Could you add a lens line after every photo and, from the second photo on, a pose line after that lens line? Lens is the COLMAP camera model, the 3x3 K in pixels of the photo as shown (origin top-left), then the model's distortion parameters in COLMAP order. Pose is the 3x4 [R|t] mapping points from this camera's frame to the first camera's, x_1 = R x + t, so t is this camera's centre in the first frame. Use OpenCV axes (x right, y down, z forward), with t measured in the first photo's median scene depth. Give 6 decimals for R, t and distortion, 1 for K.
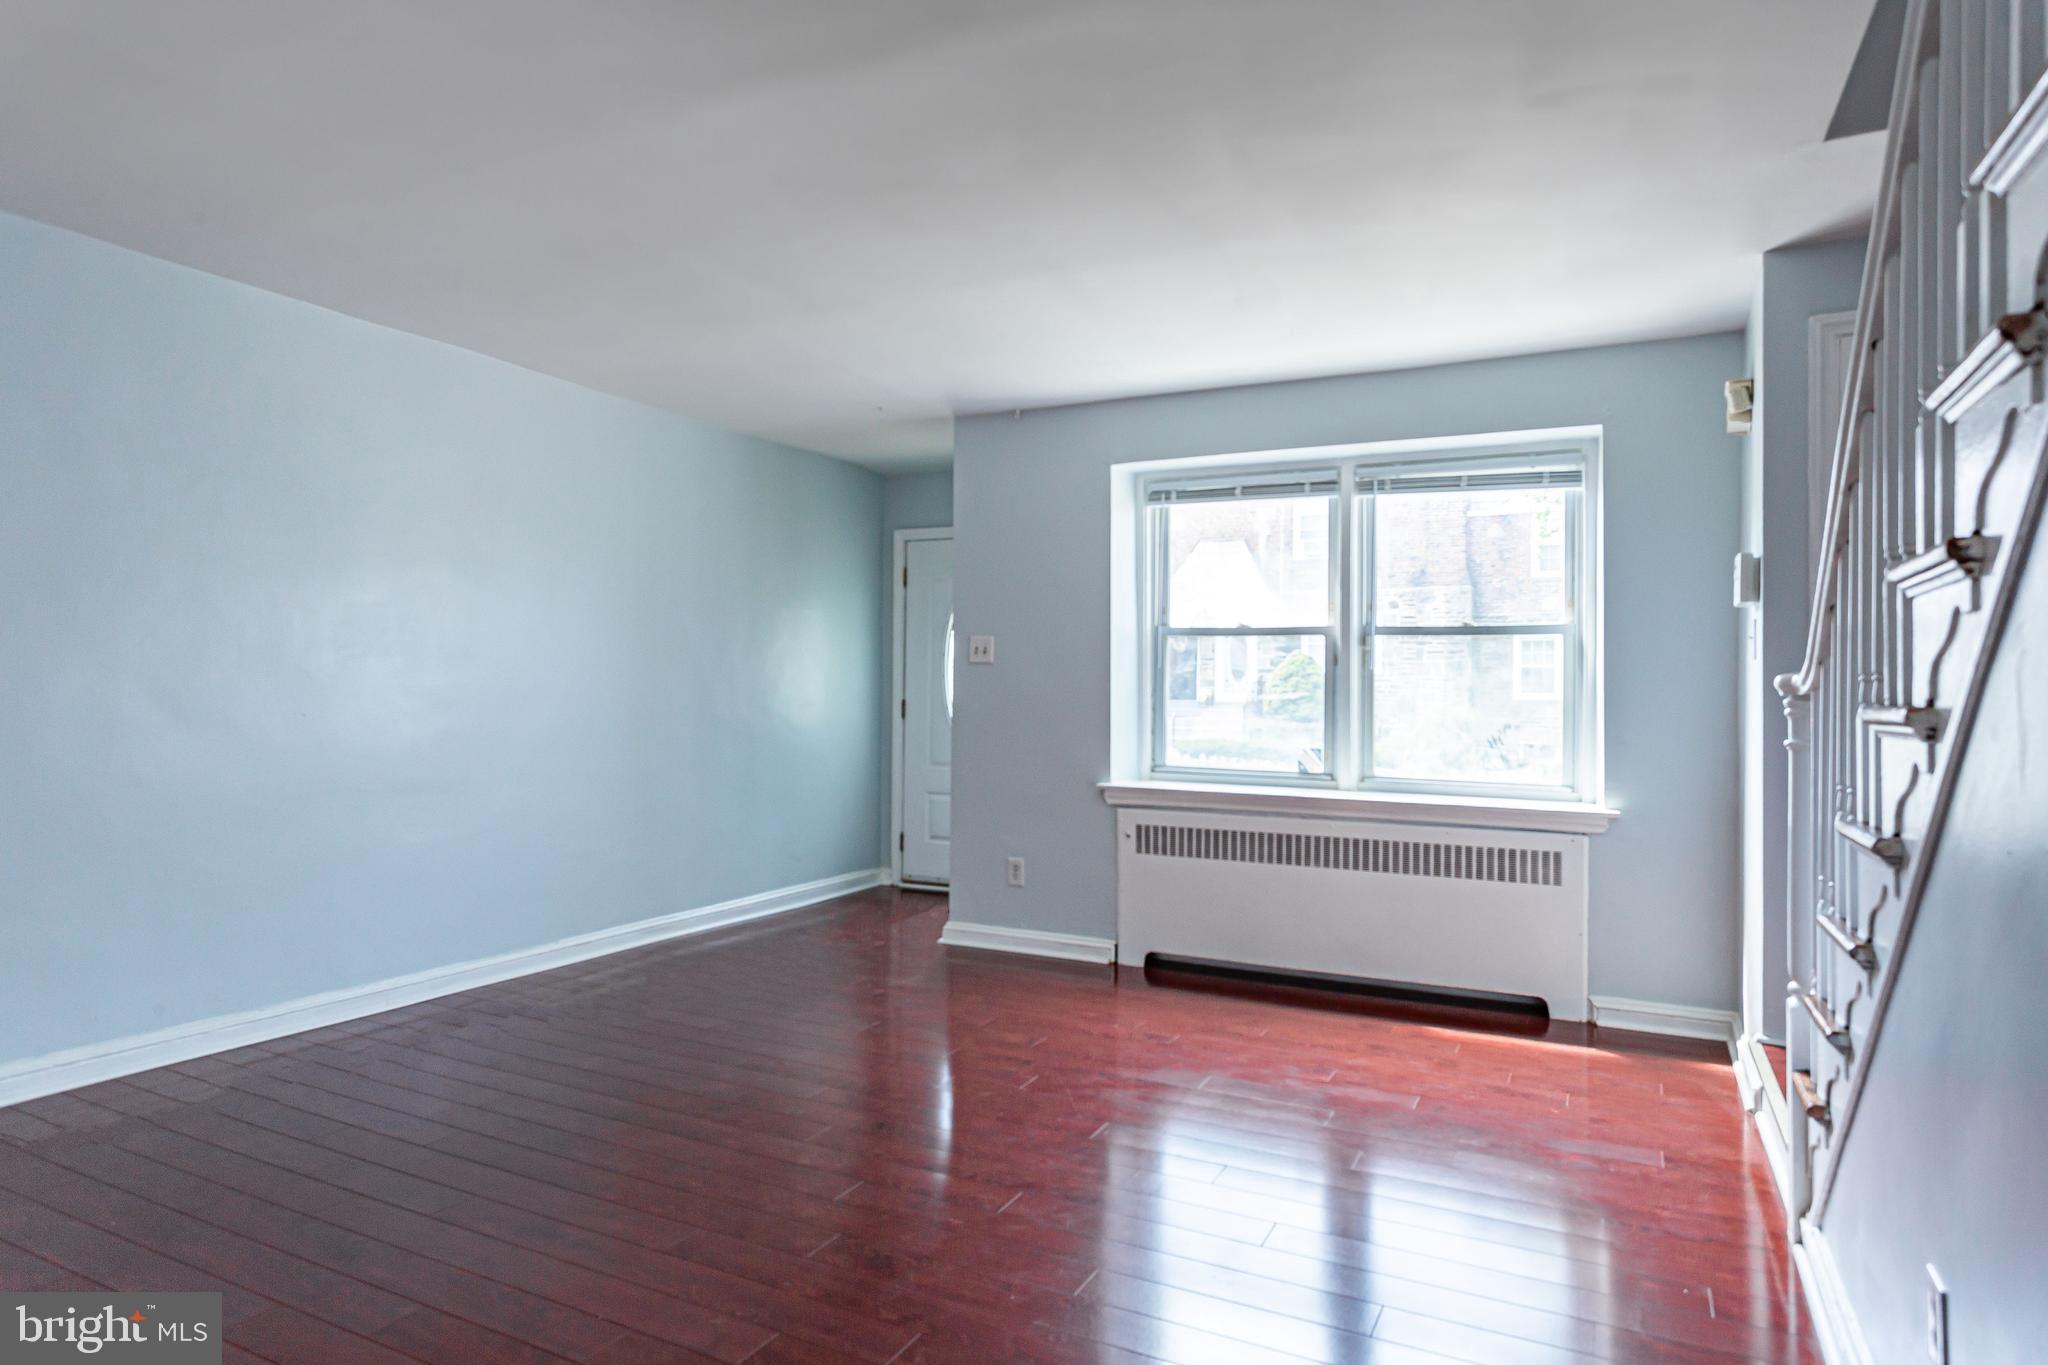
lens RADIAL K [[1190.4, 0, 1020.0], [0, 1190.4, 674.7], [0, 0, 1]] dist [-0.003269, 0.000313]
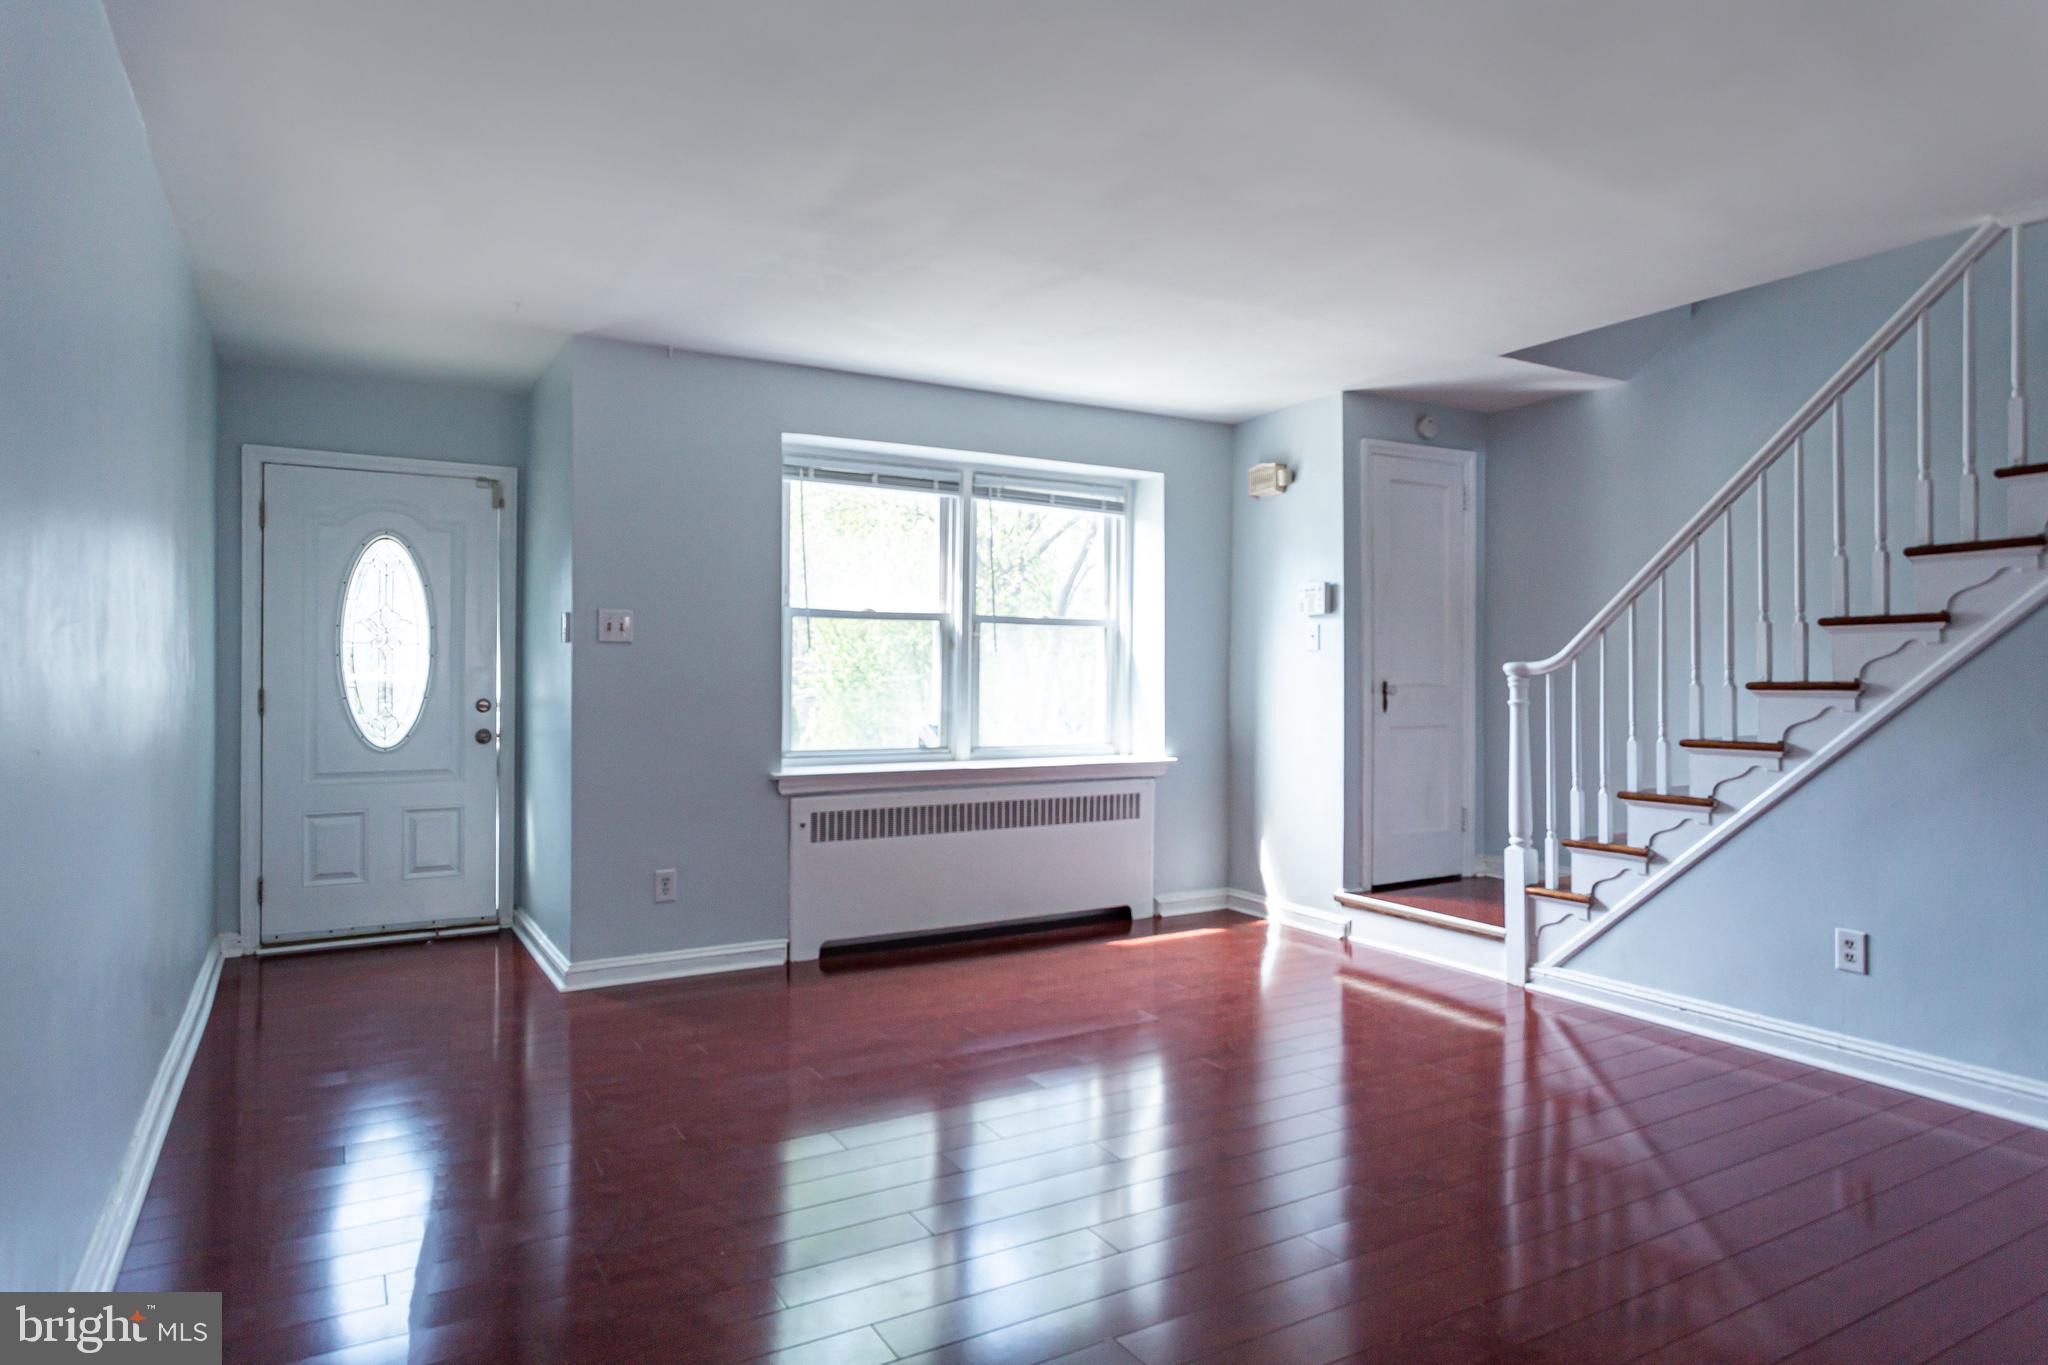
lens RADIAL K [[1190.4, 0, 1020.0], [0, 1190.4, 674.7], [0, 0, 1]] dist [-0.003269, 0.000313]
pose [[0.536506, -0.012030, 0.843811, -0.631980], [-0.007680, 0.999787, 0.019136, -0.005677], [-0.843861, -0.016747, 0.536300, 0.348811]]
